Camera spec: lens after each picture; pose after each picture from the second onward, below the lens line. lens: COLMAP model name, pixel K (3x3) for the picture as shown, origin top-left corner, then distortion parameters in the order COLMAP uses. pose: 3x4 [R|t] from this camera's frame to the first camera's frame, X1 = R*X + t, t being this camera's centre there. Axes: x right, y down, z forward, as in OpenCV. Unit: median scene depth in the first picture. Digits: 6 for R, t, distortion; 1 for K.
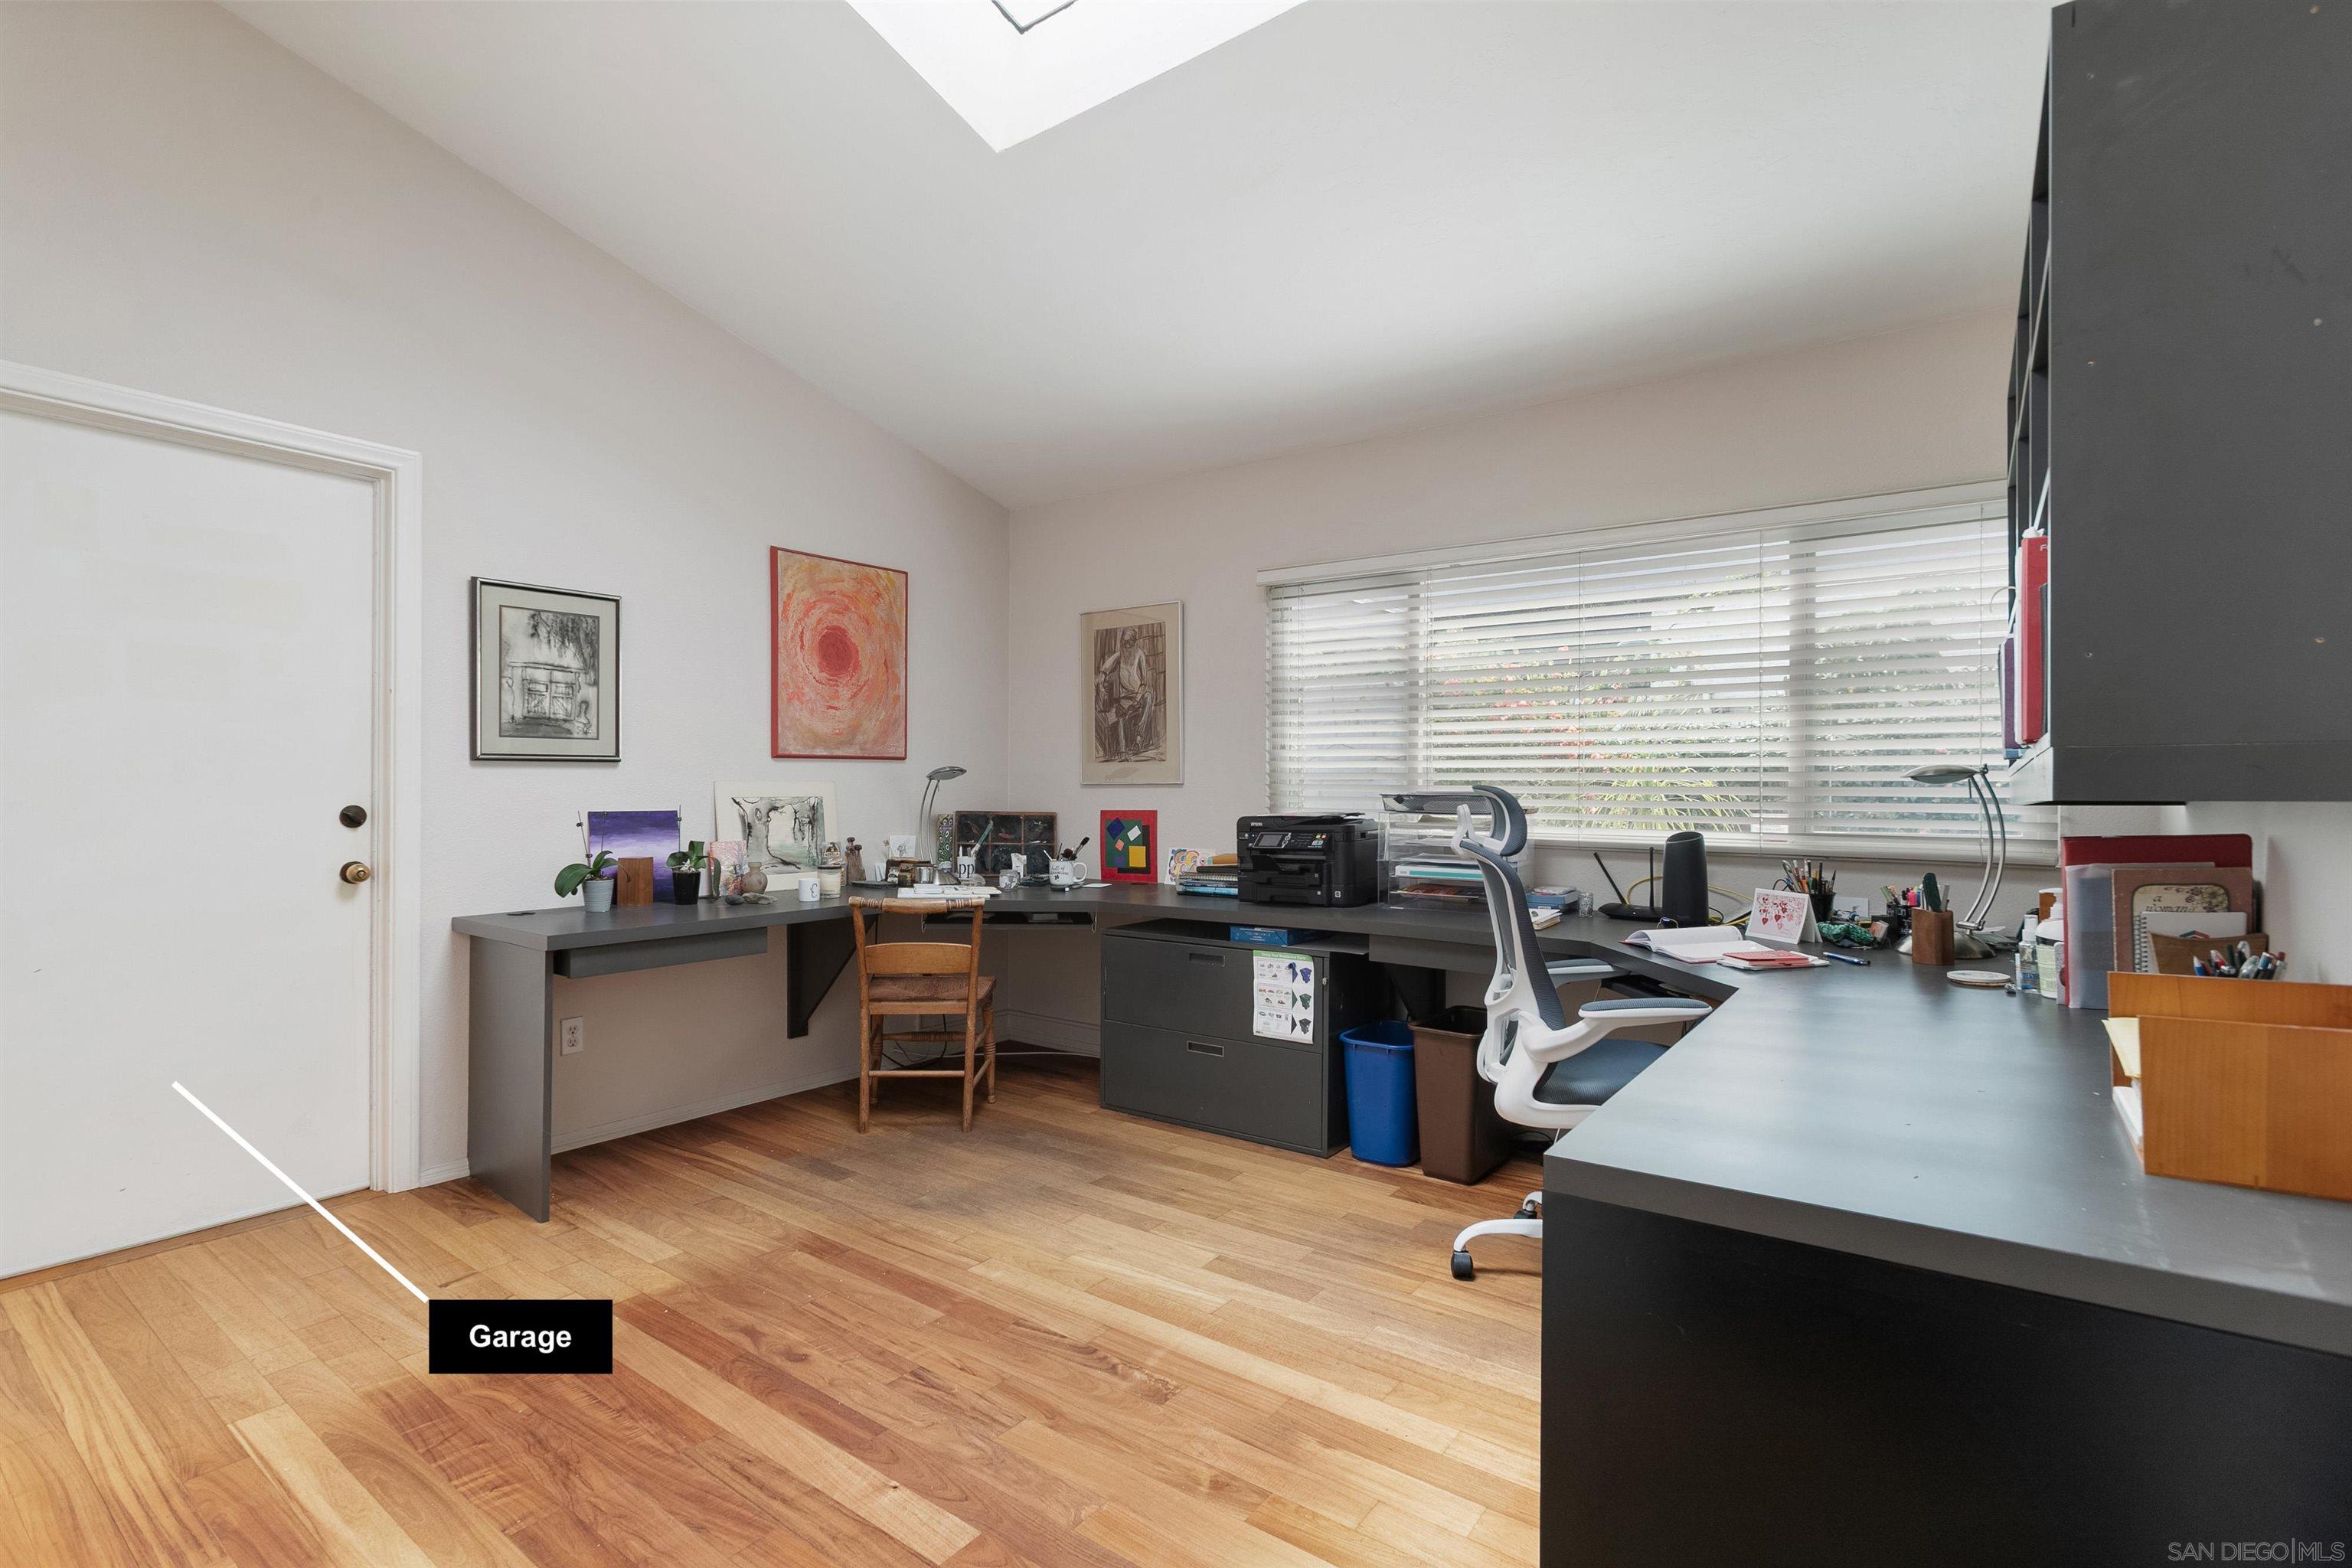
lens RADIAL K [[1067.3, 0, 1176.1], [0, 1067.3, 807.6], [0, 0, 1]] dist [0.001434, 0.001259]
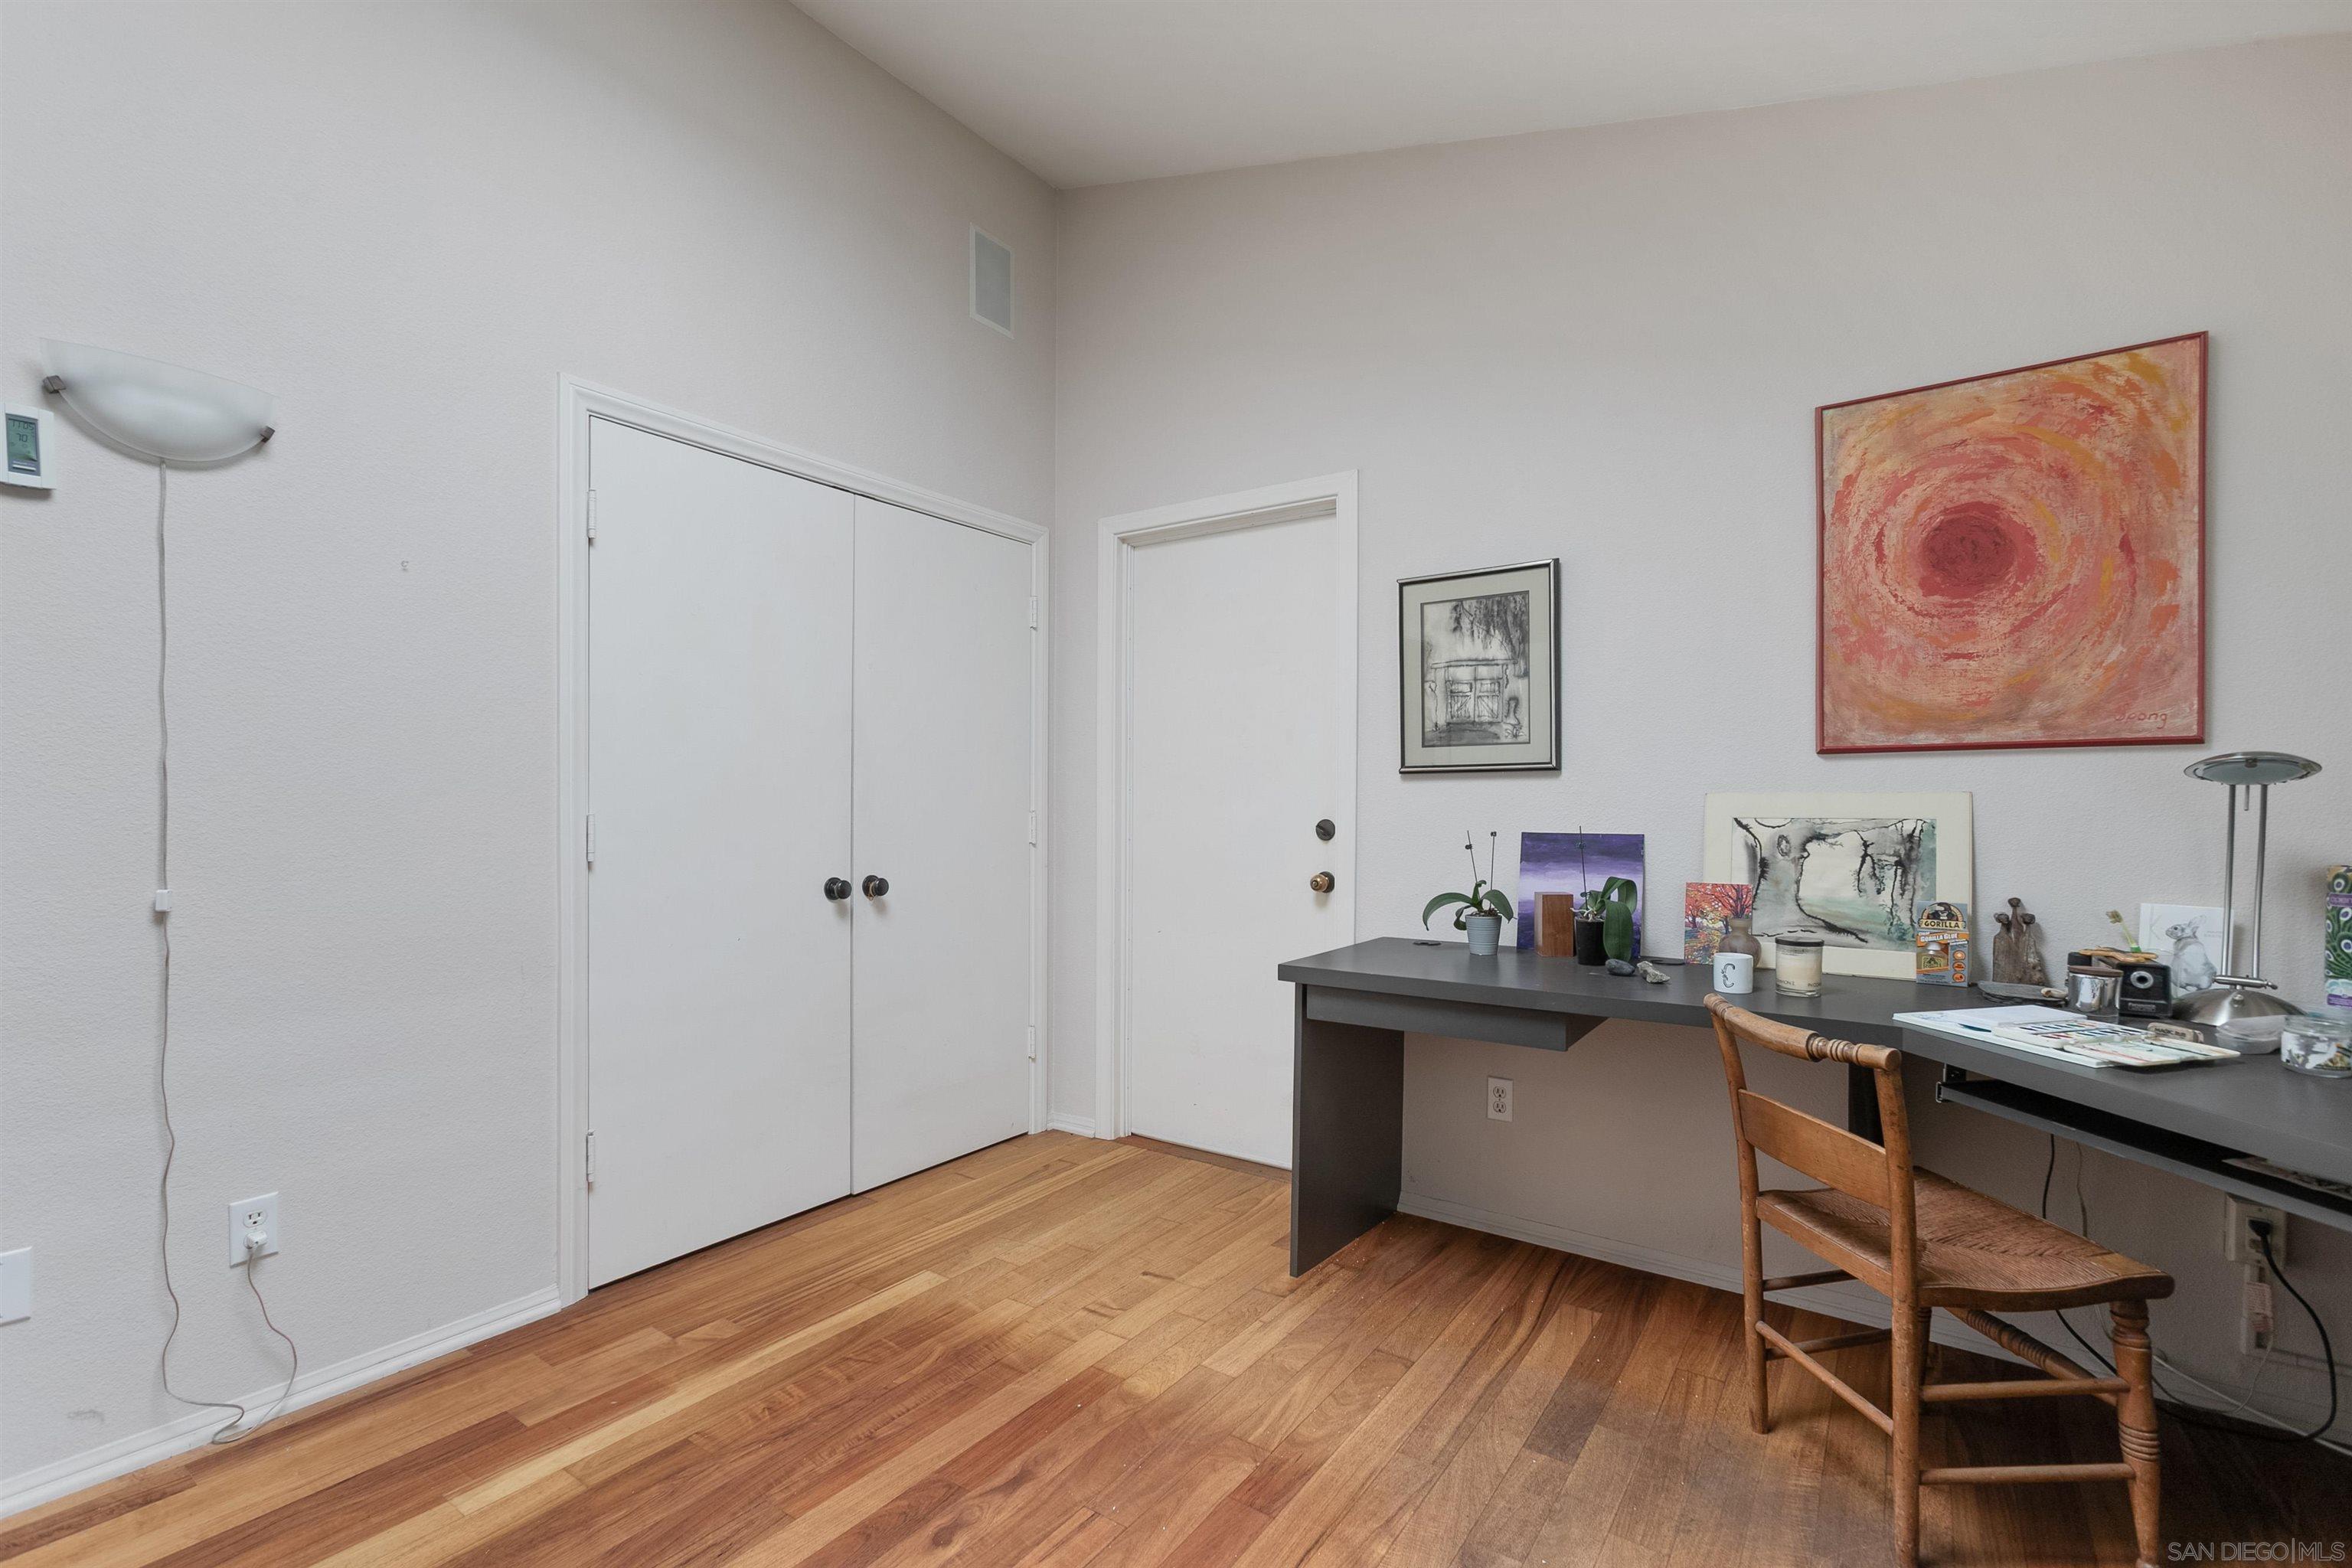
lens RADIAL K [[1057.2, 0, 1173.0], [0, 1057.2, 821.2], [0, 0, 1]] dist [-0.000876, 0.000819]
pose [[0.020219, 0.011969, -0.999724, 0.255130], [-0.023017, 0.999669, 0.011503, -0.007786], [0.999531, 0.022778, 0.020487, 0.721663]]
